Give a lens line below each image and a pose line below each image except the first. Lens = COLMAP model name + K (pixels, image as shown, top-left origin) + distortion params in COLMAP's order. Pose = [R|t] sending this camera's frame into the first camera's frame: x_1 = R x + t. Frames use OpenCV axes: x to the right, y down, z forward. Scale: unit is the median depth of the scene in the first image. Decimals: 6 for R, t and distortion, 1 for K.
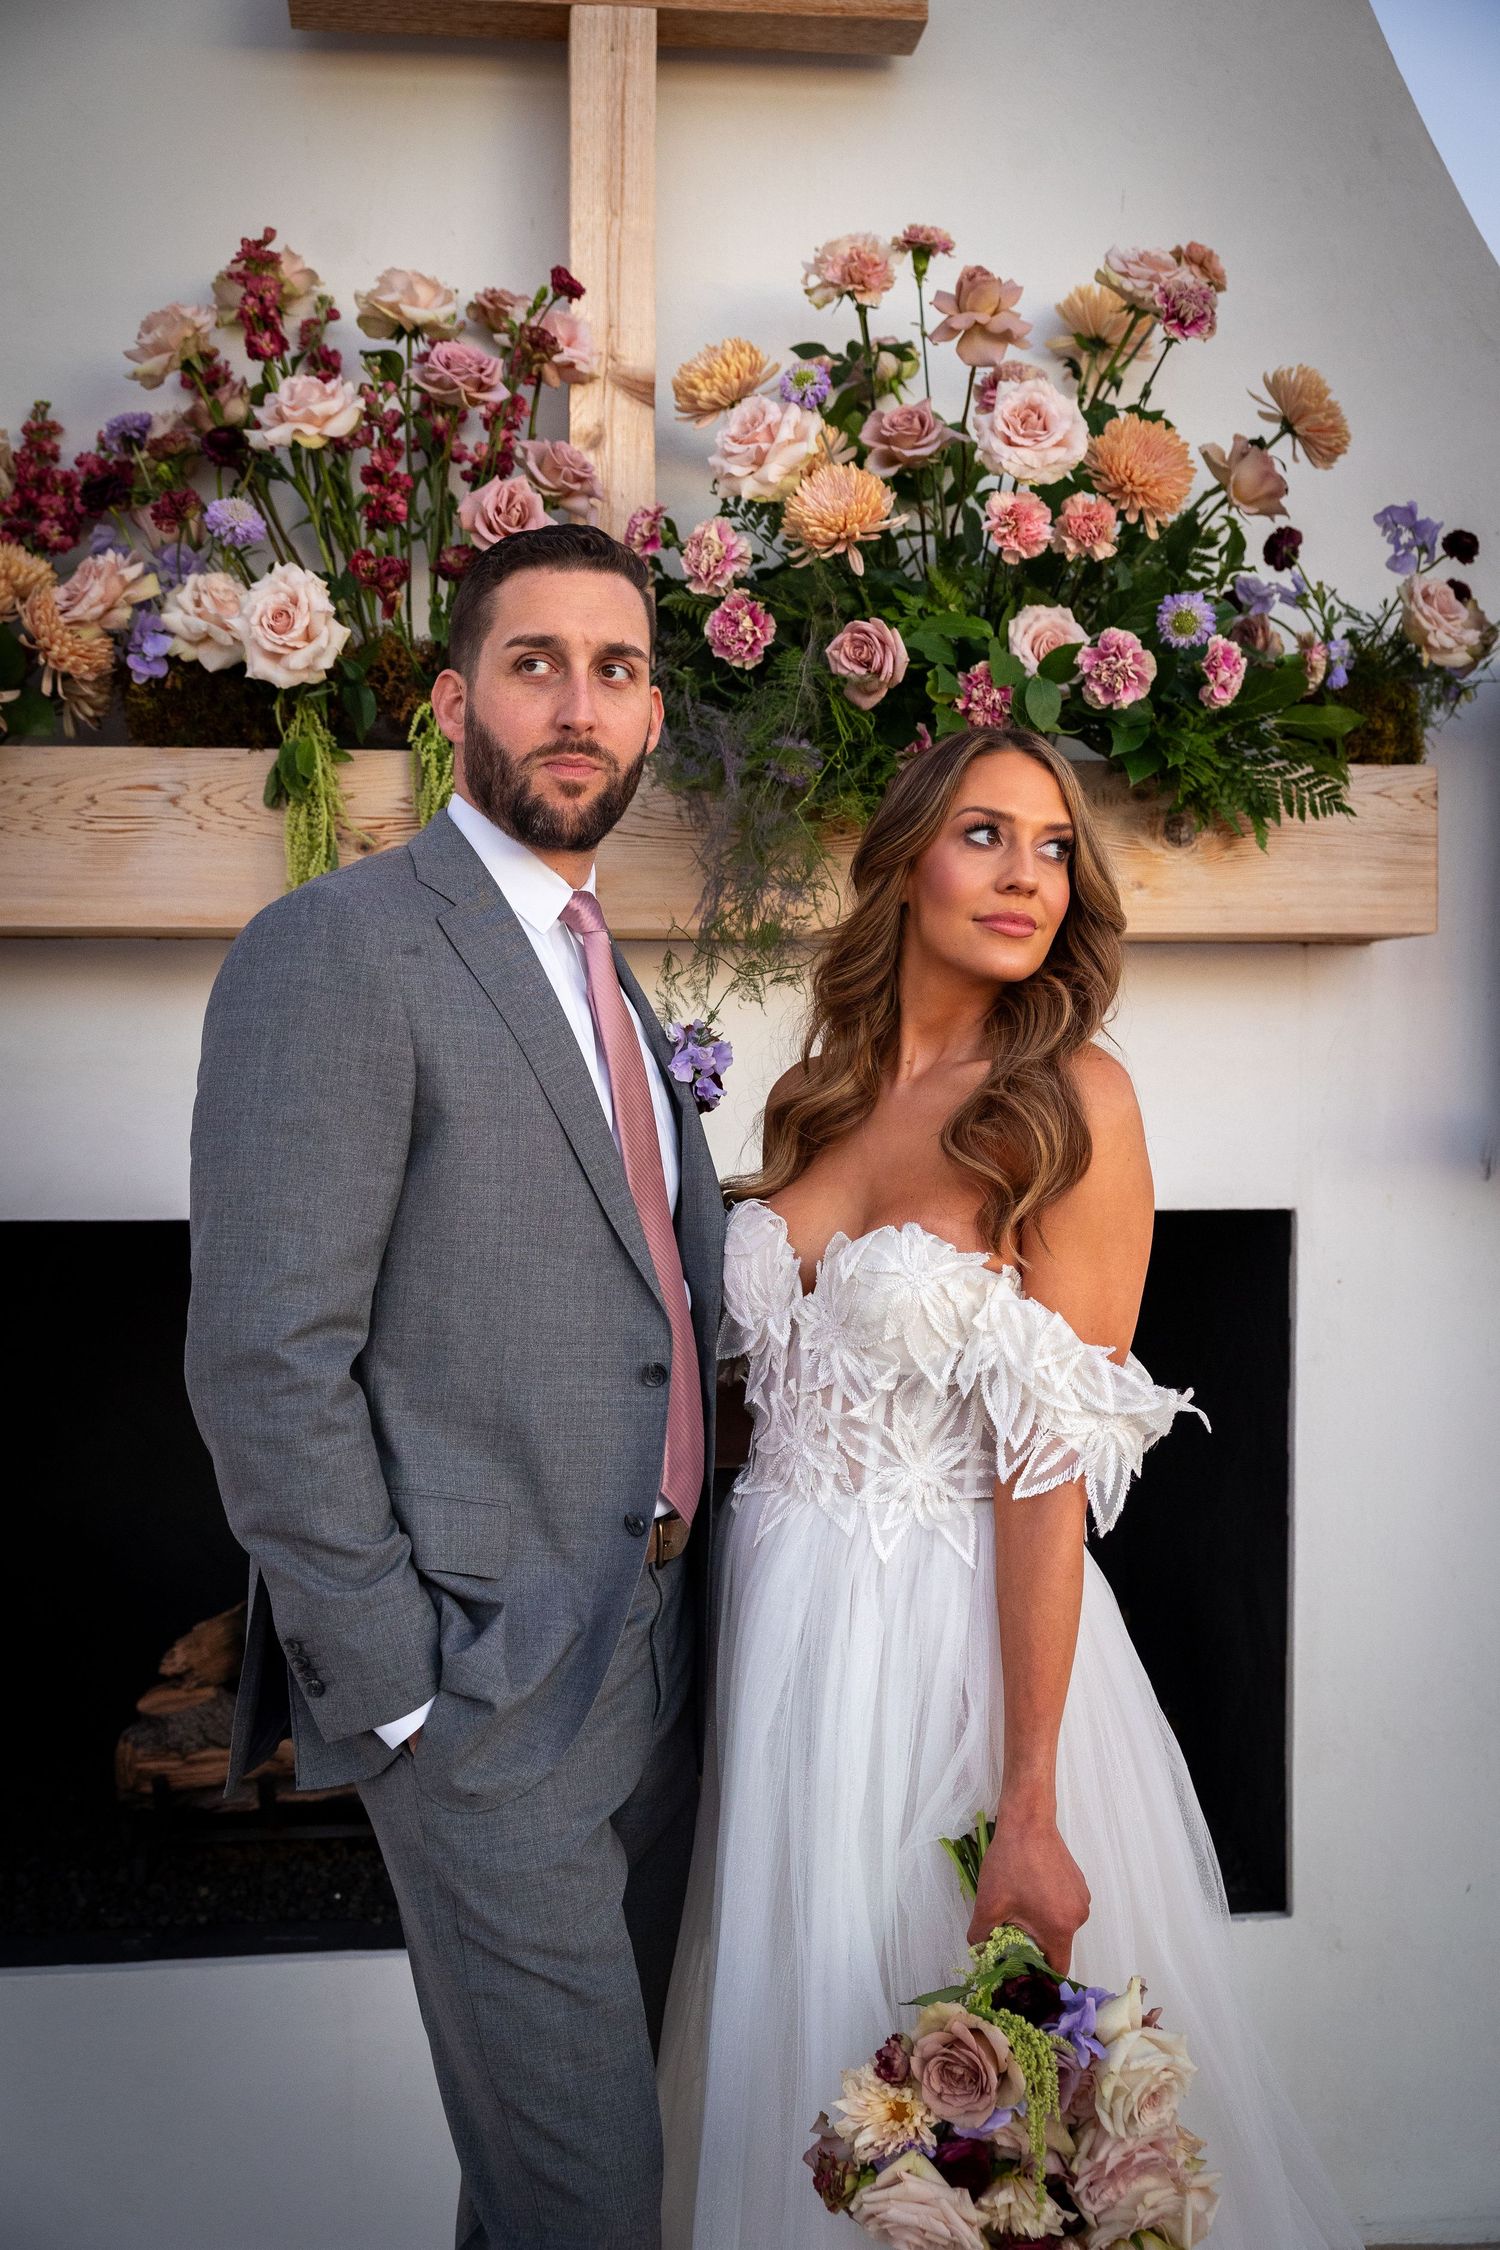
lens RADIAL K [[2560.3, 0, 750.2], [0, 2560.3, 1126.3], [0, 0, 1]] dist [0.070807, 0.019770]
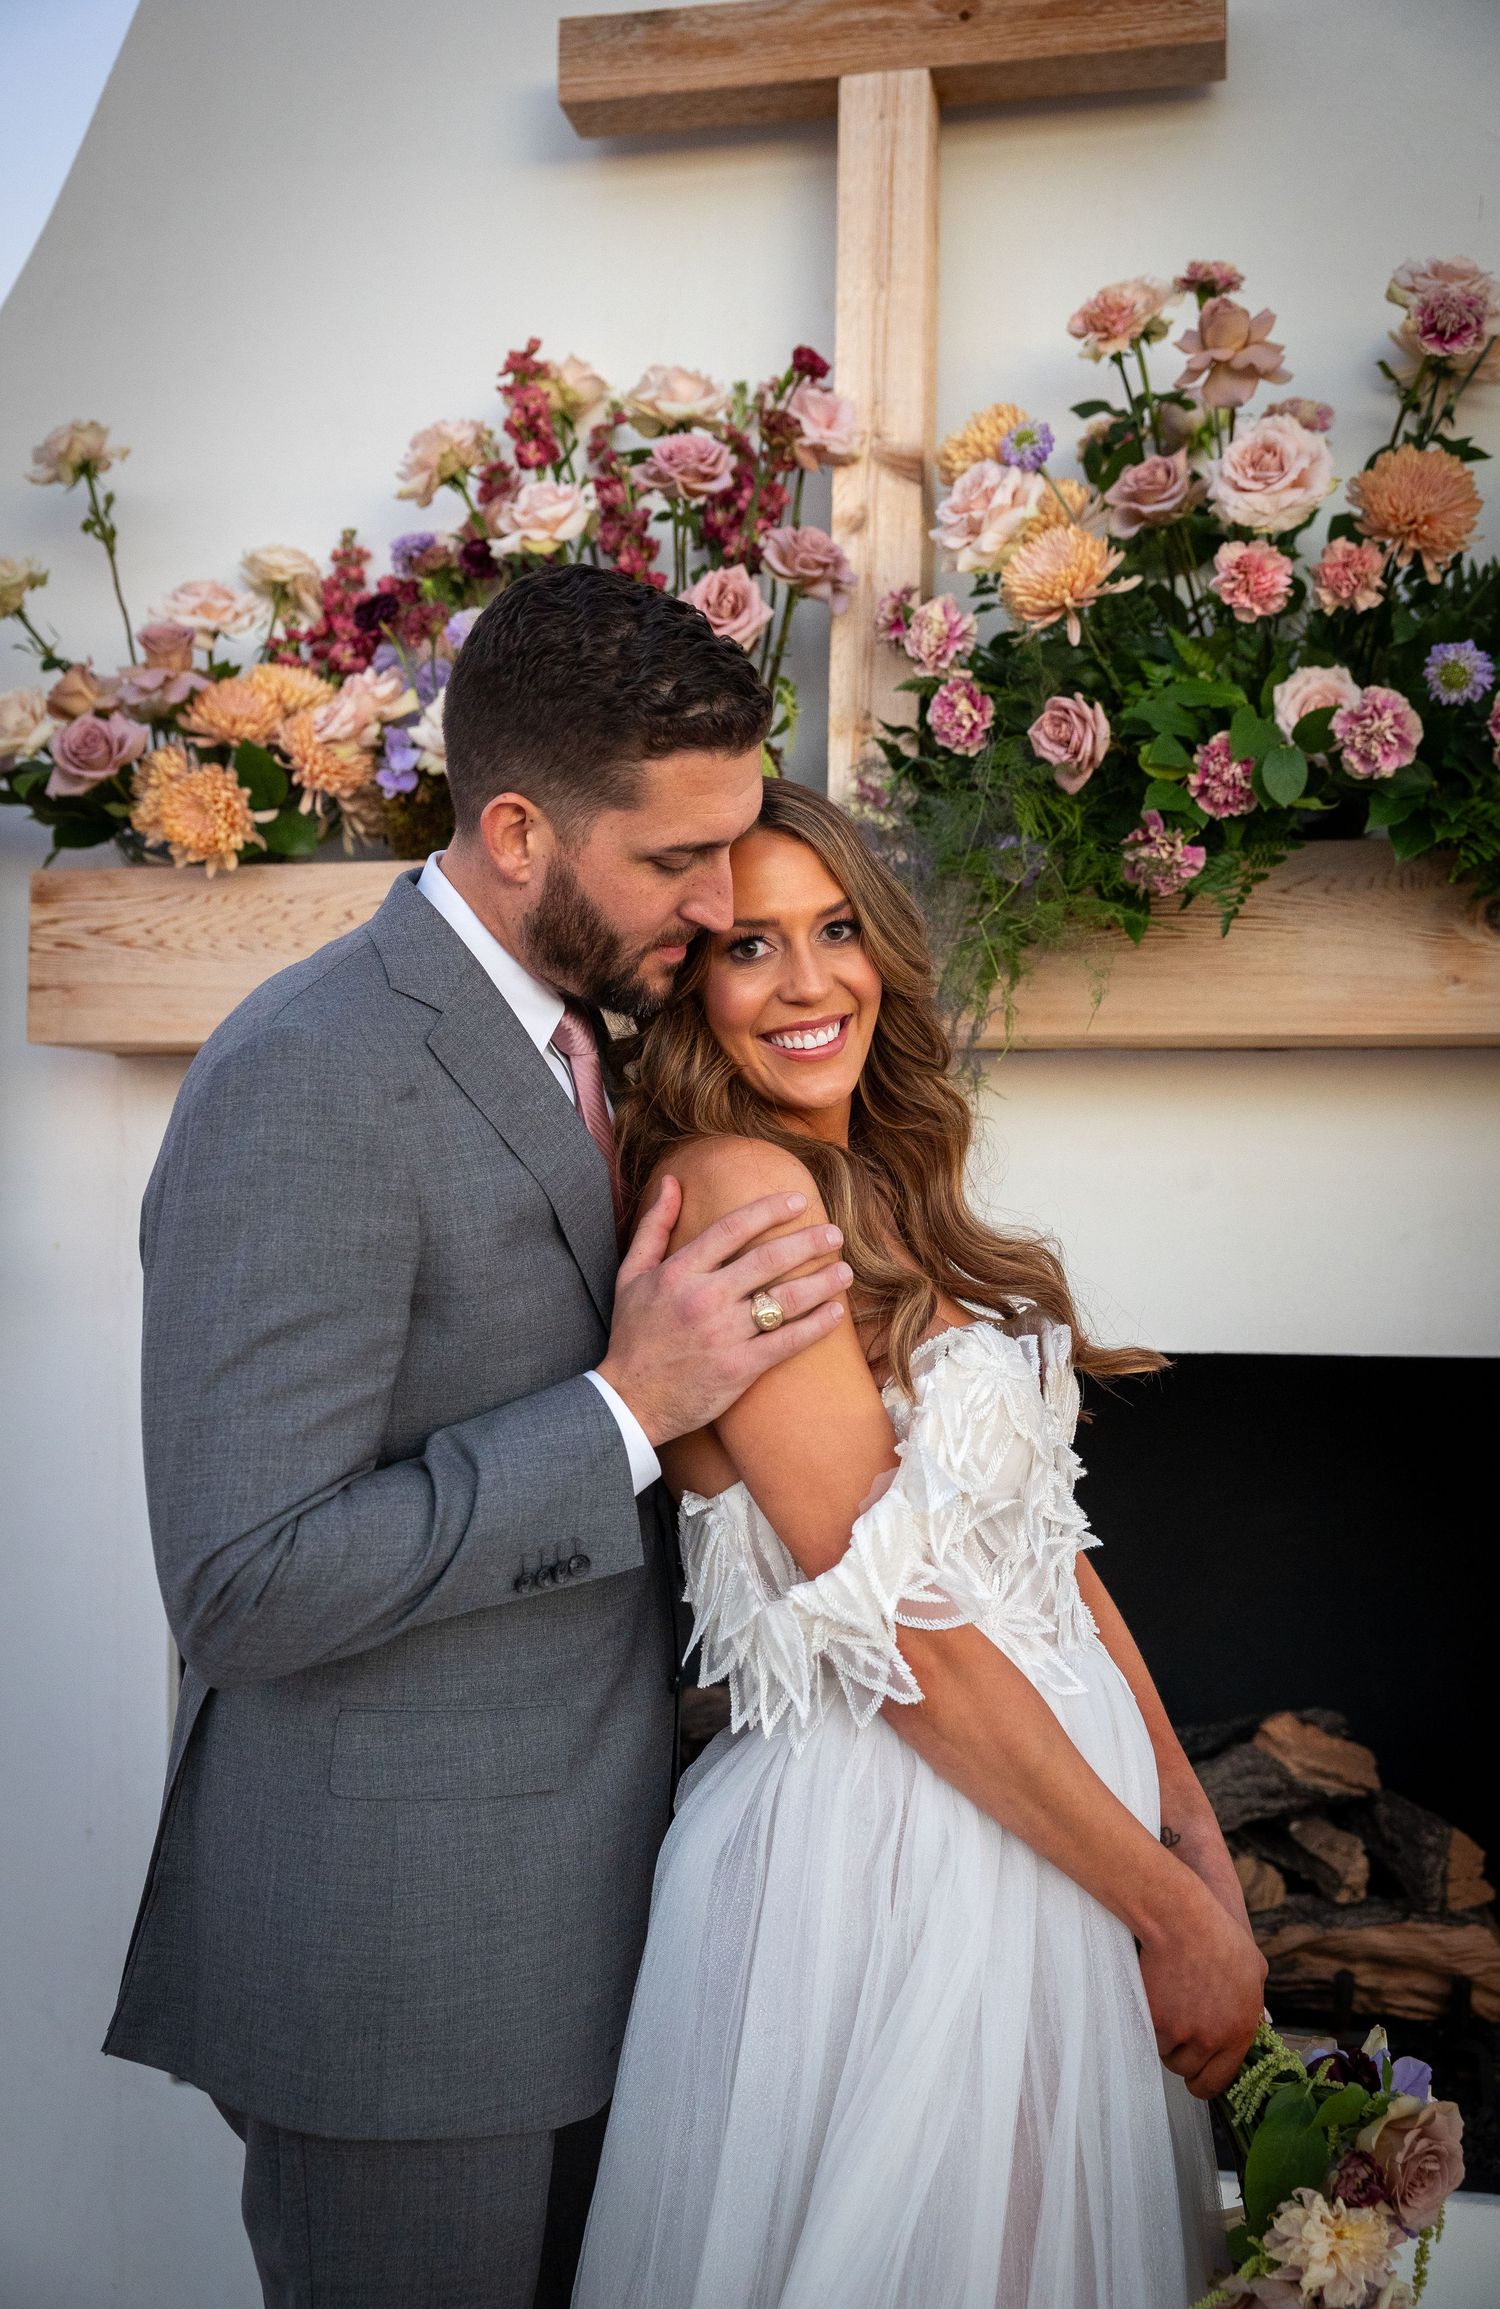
lens RADIAL K [[2629.8, 0, 750.0], [0, 2629.8, 1096.3], [0, 0, 1]] dist [0.104108, -0.018714]
pose [[0.946463, -0.004648, -0.322780, 0.225969], [-0.014359, 0.998301, -0.056479, -0.000741], [0.322494, 0.058090, 0.944787, 0.085437]]
